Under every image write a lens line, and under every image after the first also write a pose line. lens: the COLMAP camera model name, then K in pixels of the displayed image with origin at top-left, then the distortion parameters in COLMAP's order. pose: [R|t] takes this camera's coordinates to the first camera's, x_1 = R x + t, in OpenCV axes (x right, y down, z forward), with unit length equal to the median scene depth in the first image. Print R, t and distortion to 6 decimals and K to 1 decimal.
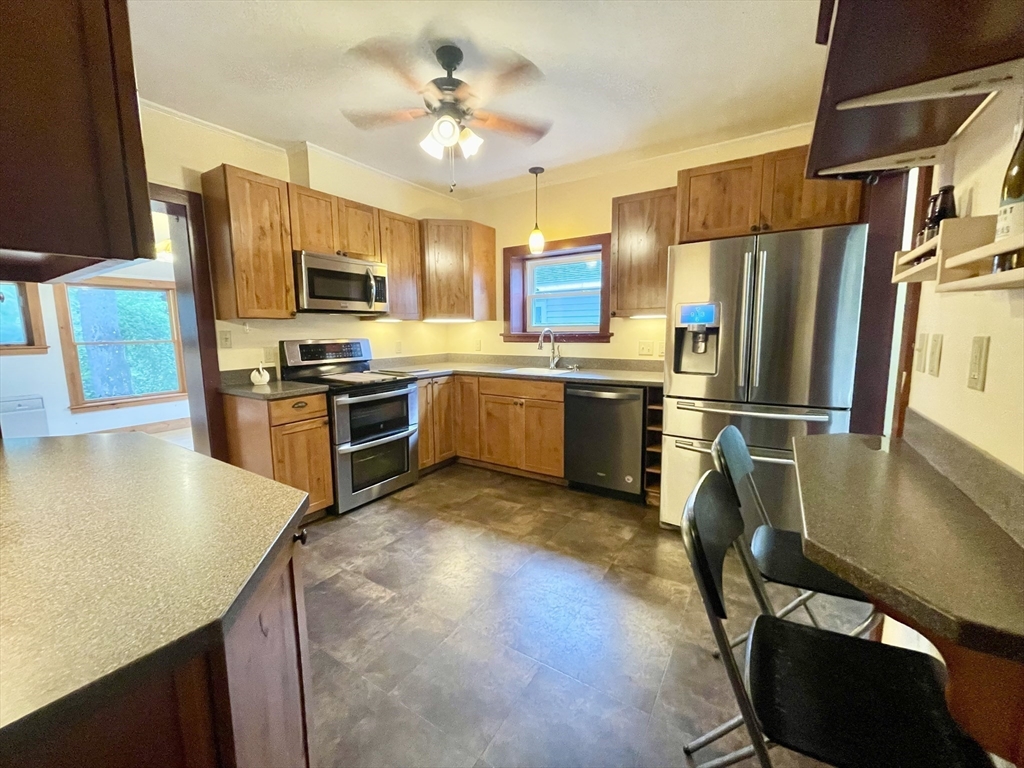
lens RADIAL K [[413.9, 0, 509.7], [0, 413.9, 384.2], [0, 0, 1]] dist [-0.010259, 0.000266]
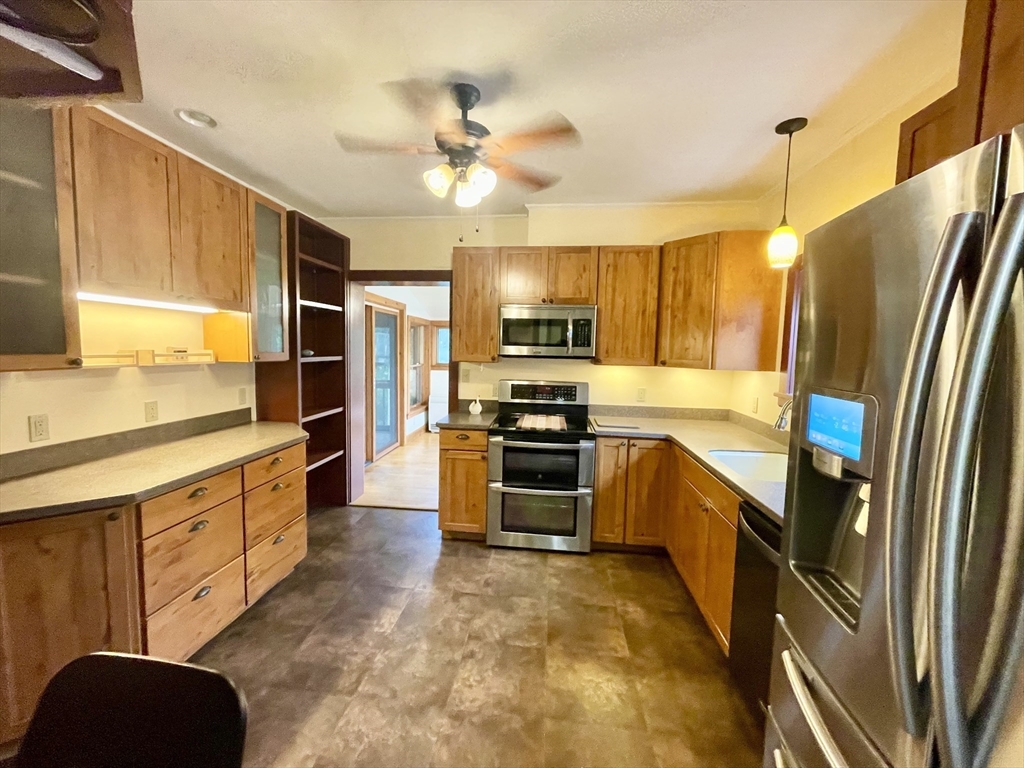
lens RADIAL K [[413.9, 0, 506.4], [0, 413.9, 380.7], [0, 0, 1]] dist [-0.010259, 0.000266]
pose [[0.438706, 0.091458, -0.893964, 0.473855], [-0.146448, 0.988785, 0.029290, -0.130080], [0.886617, 0.118069, 0.447180, 0.459277]]
